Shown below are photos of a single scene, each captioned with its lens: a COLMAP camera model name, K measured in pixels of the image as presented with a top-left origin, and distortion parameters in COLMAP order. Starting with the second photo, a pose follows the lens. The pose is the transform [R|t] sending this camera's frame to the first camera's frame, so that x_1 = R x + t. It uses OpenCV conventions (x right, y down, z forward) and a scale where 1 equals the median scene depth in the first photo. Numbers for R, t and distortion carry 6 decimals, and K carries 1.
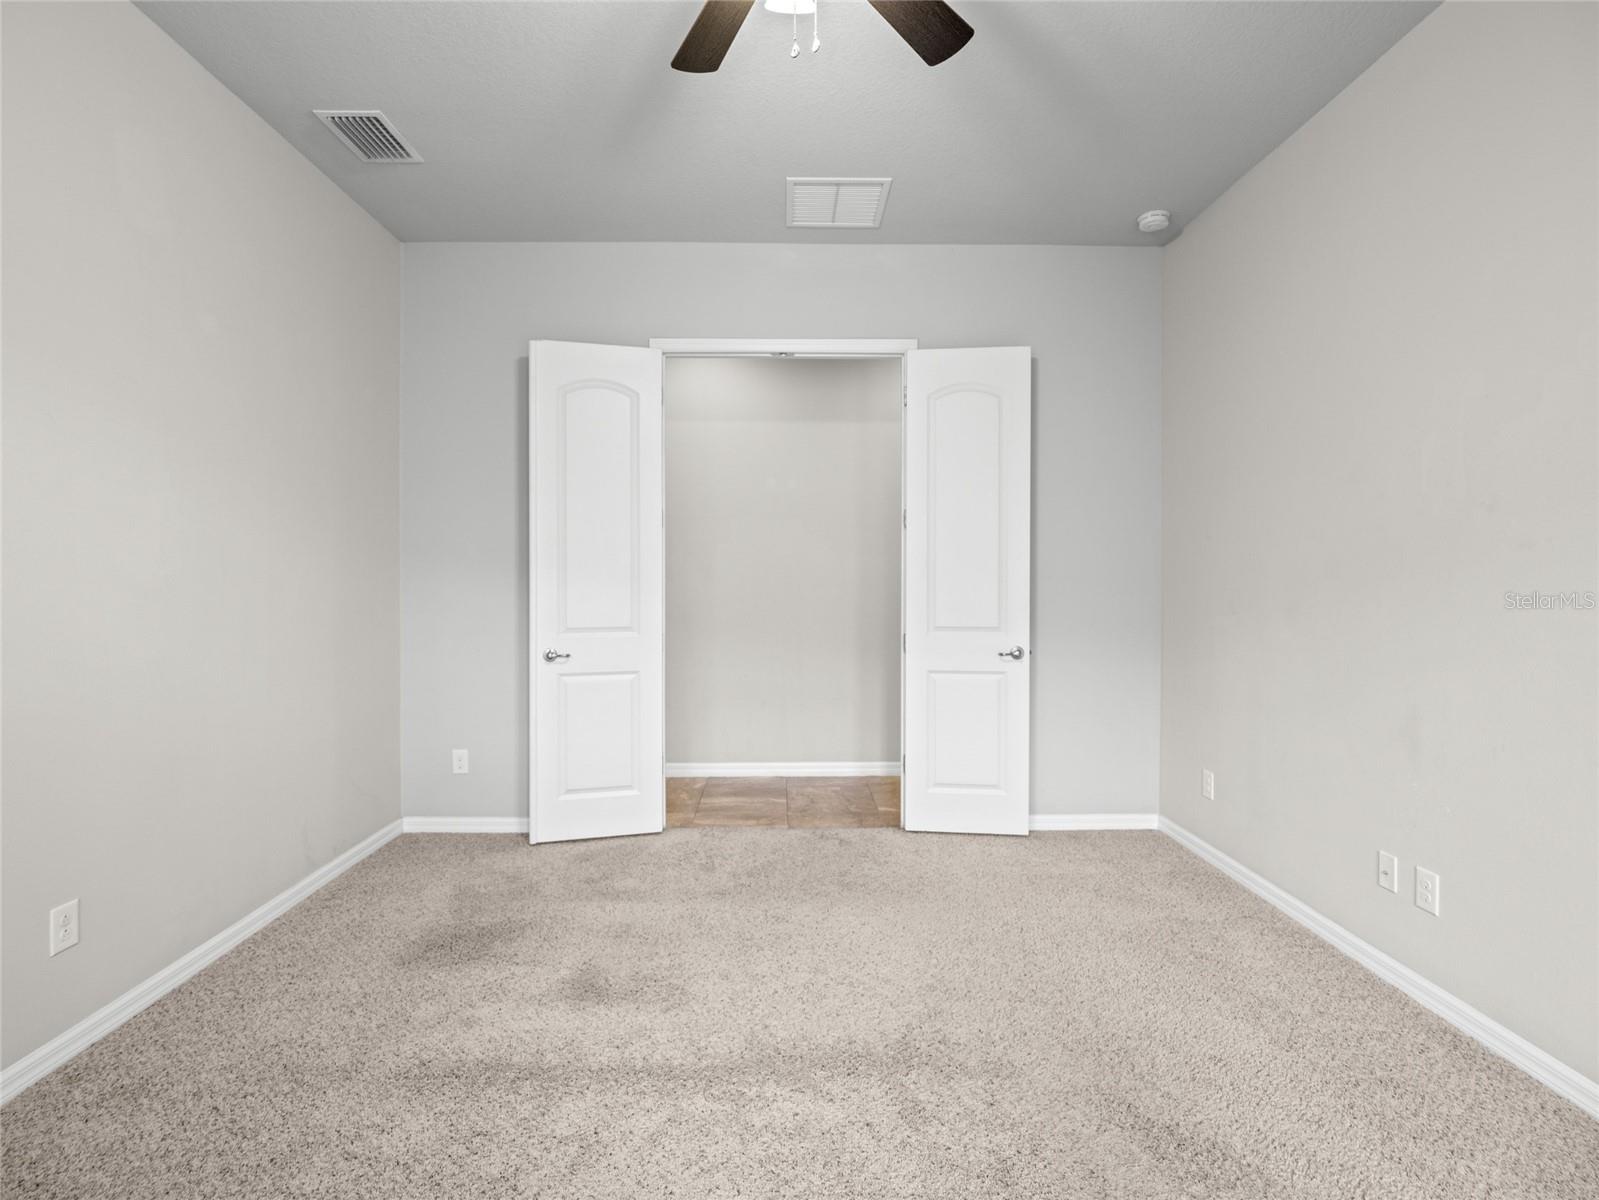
lens RADIAL K [[771.0, 0, 798.6], [0, 771.0, 587.1], [0, 0, 1]] dist [-0.016747, -0.000543]
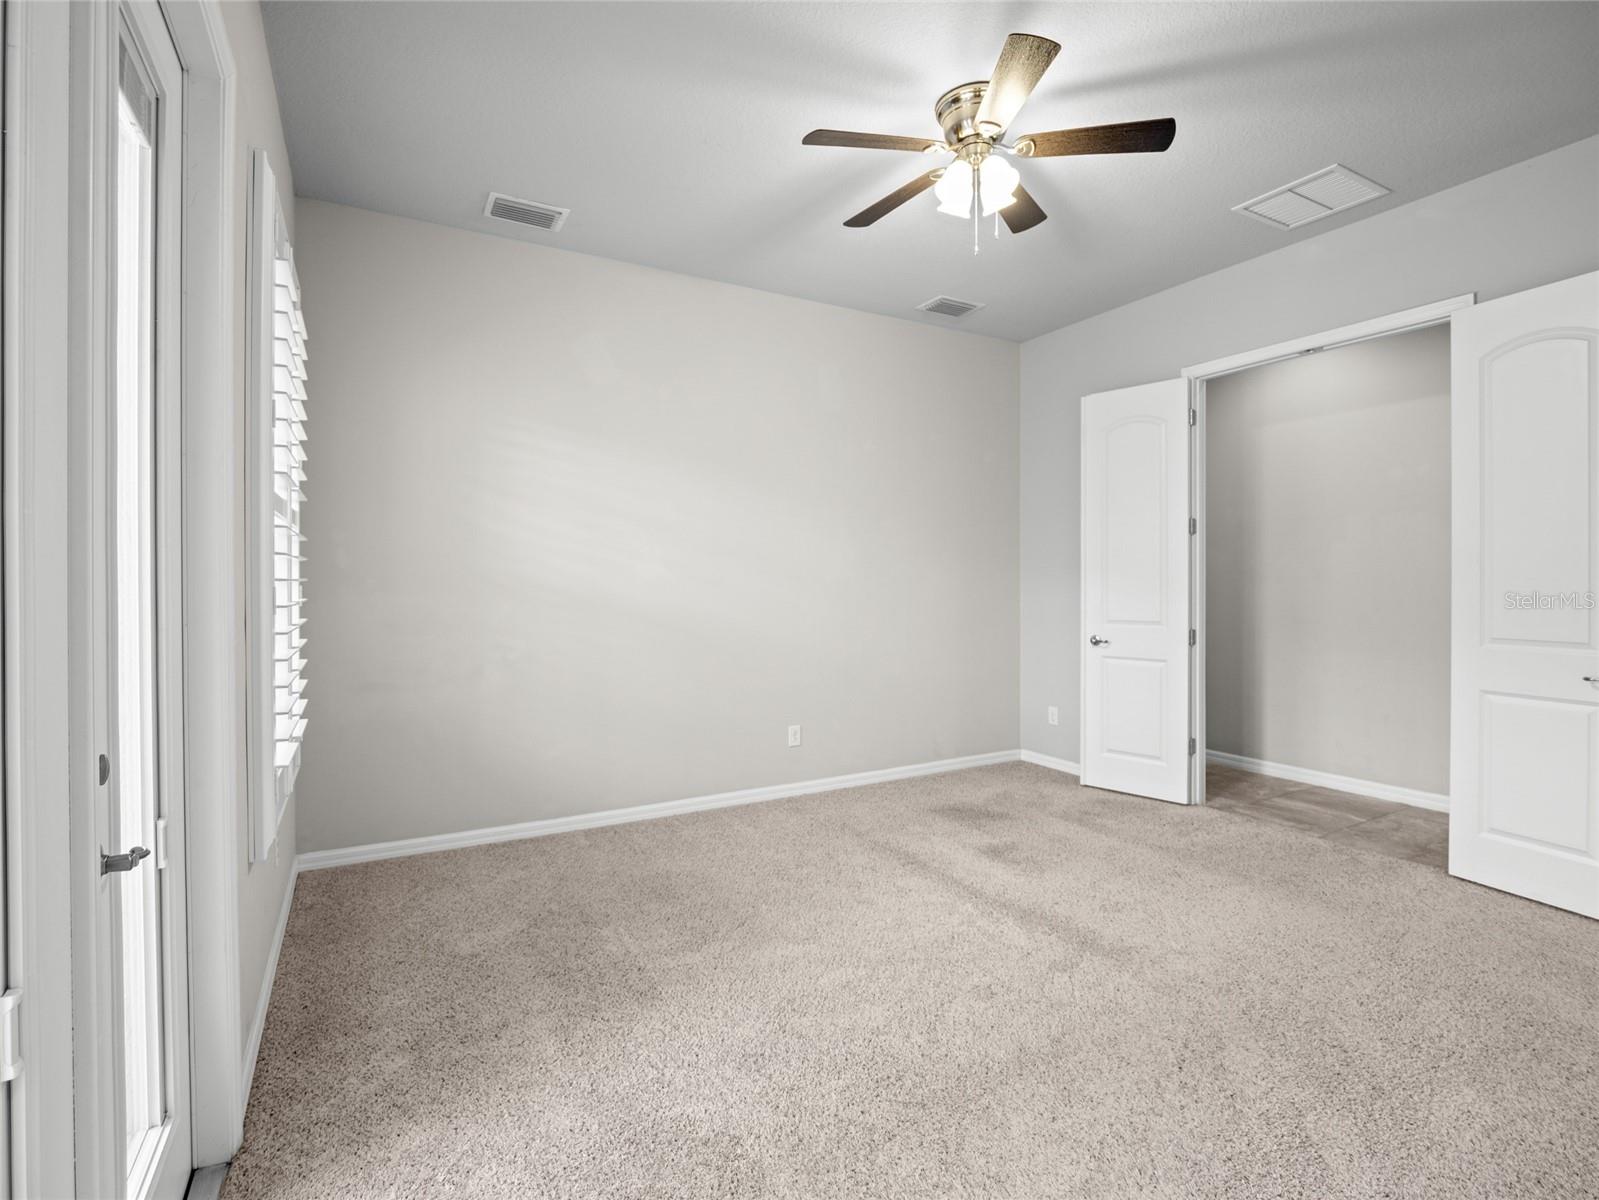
lens RADIAL K [[771.0, 0, 795.7], [0, 771.0, 594.8], [0, 0, 1]] dist [-0.016747, -0.000543]
pose [[0.469868, 0.013351, -0.882635, 0.644890], [-0.009408, 0.999905, 0.010117, 0.005233], [0.882686, 0.003550, 0.469949, -0.044290]]
